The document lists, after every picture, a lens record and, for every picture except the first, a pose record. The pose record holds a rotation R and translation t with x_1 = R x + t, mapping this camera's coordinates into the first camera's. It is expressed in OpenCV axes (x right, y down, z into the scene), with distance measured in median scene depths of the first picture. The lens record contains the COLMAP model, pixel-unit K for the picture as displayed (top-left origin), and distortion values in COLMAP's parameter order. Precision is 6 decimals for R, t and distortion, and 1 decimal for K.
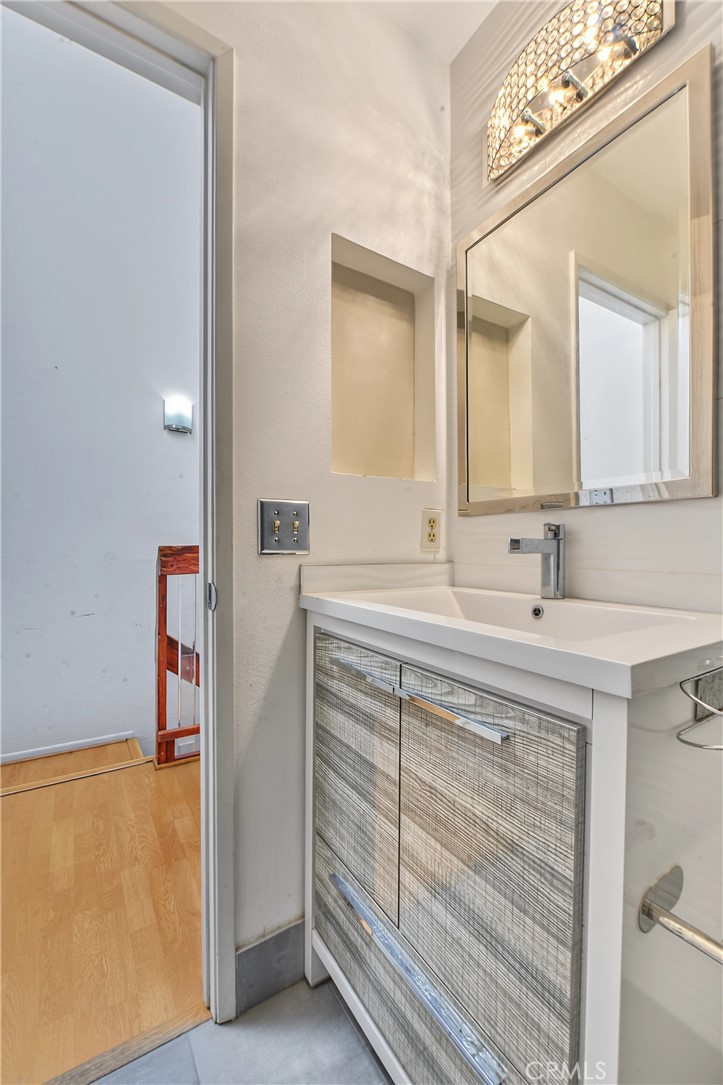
lens RADIAL K [[450.6, 0, 362.0], [0, 450.6, 554.7], [0, 0, 1]] dist [-0.003221, -0.003404]
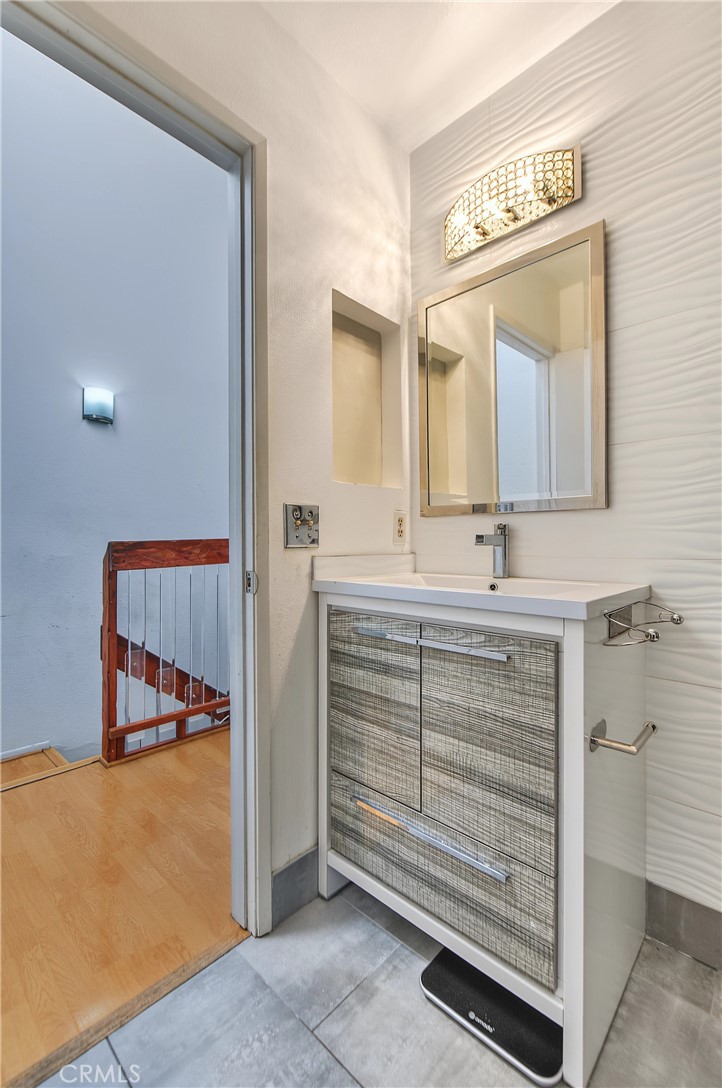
lens RADIAL K [[465.5, 0, 361.0], [0, 465.5, 544.0], [0, 0, 1]] dist [-0.003150, -0.000859]
pose [[0.972593, -0.005952, 0.232437, -0.314109], [0.008957, 0.999889, -0.011876, 0.006444], [-0.232341, 0.013632, 0.972539, -0.277011]]
